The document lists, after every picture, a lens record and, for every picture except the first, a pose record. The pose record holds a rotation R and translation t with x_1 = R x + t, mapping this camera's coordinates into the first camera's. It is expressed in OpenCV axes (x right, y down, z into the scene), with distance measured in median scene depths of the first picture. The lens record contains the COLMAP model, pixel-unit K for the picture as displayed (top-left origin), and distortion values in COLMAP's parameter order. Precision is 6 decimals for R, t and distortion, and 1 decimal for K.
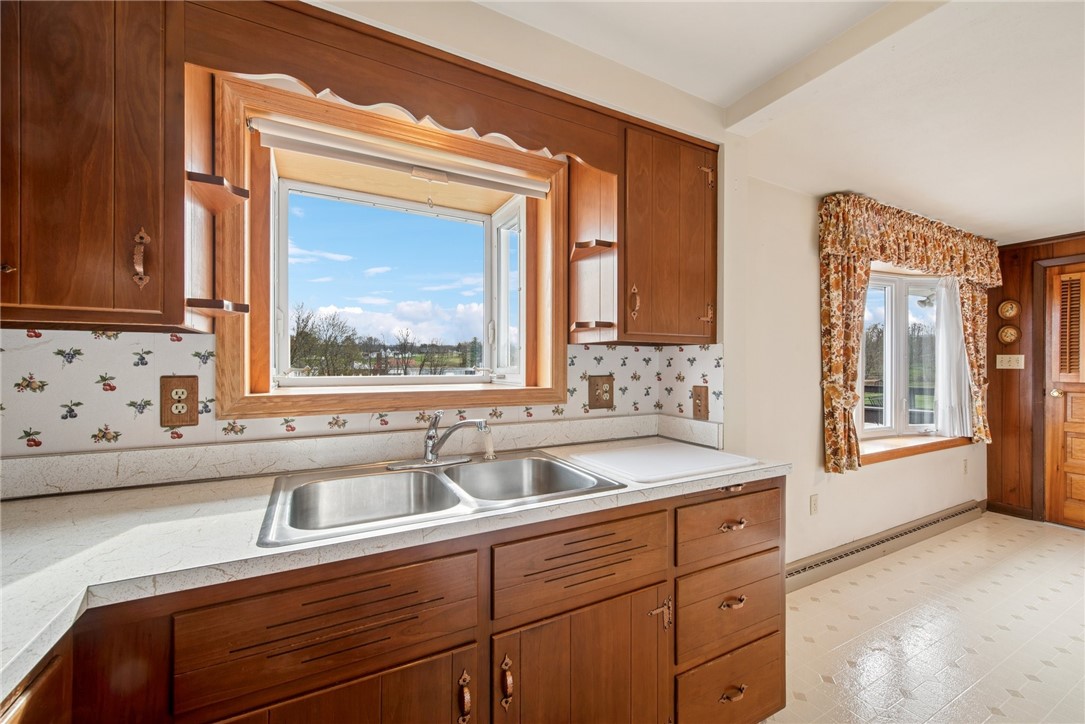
lens RADIAL K [[435.5, 0, 542.5], [0, 435.5, 362.0], [0, 0, 1]] dist [0.003133, 0.000308]
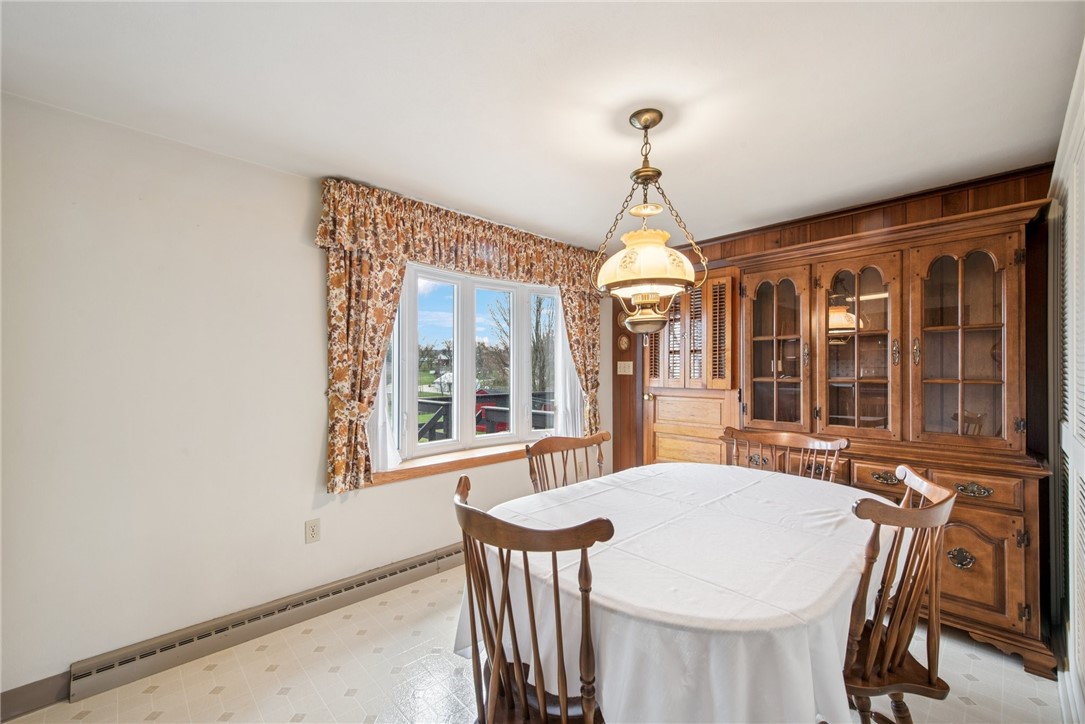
lens RADIAL K [[440.3, 0, 548.7], [0, 440.3, 373.1], [0, 0, 1]] dist [0.000136, 0.000336]
pose [[0.962530, -0.006436, 0.271100, 0.636036], [0.005103, 0.999971, 0.005620, 0.004996], [-0.271128, -0.004026, 0.962535, 0.013107]]
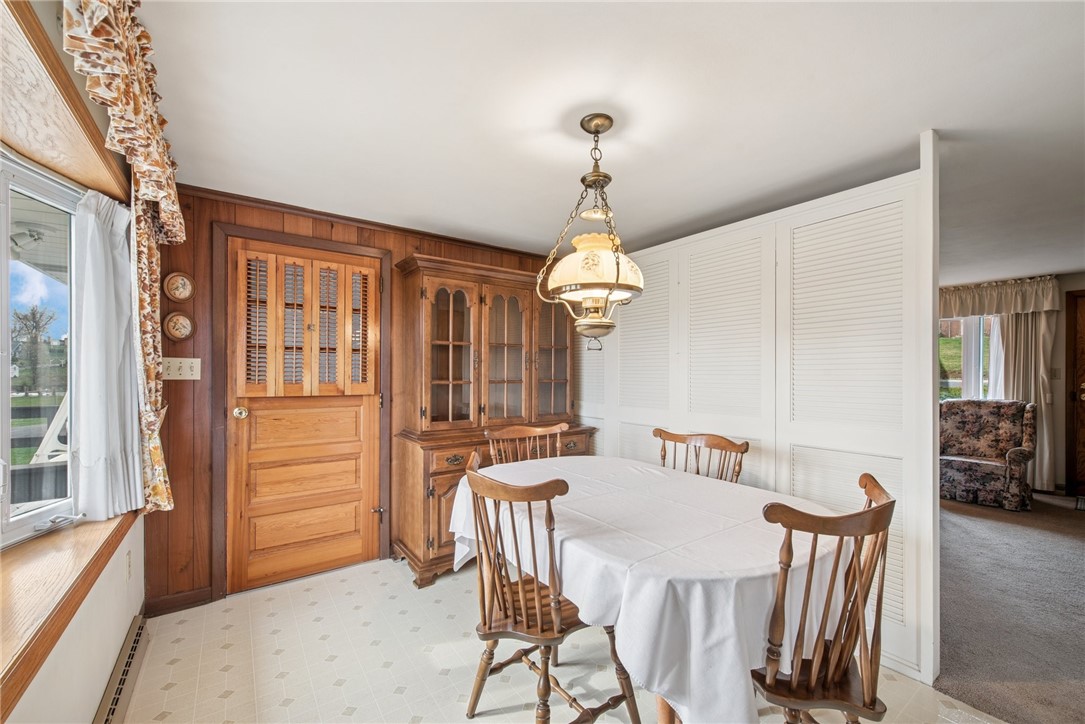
lens RADIAL K [[440.3, 0, 548.7], [0, 440.3, 373.1], [0, 0, 1]] dist [0.000136, 0.000336]
pose [[-0.129489, -0.003400, 0.991575, 0.384836], [-0.001773, 0.999993, 0.003198, 0.003100], [-0.991579, -0.001344, -0.129495, 0.586424]]
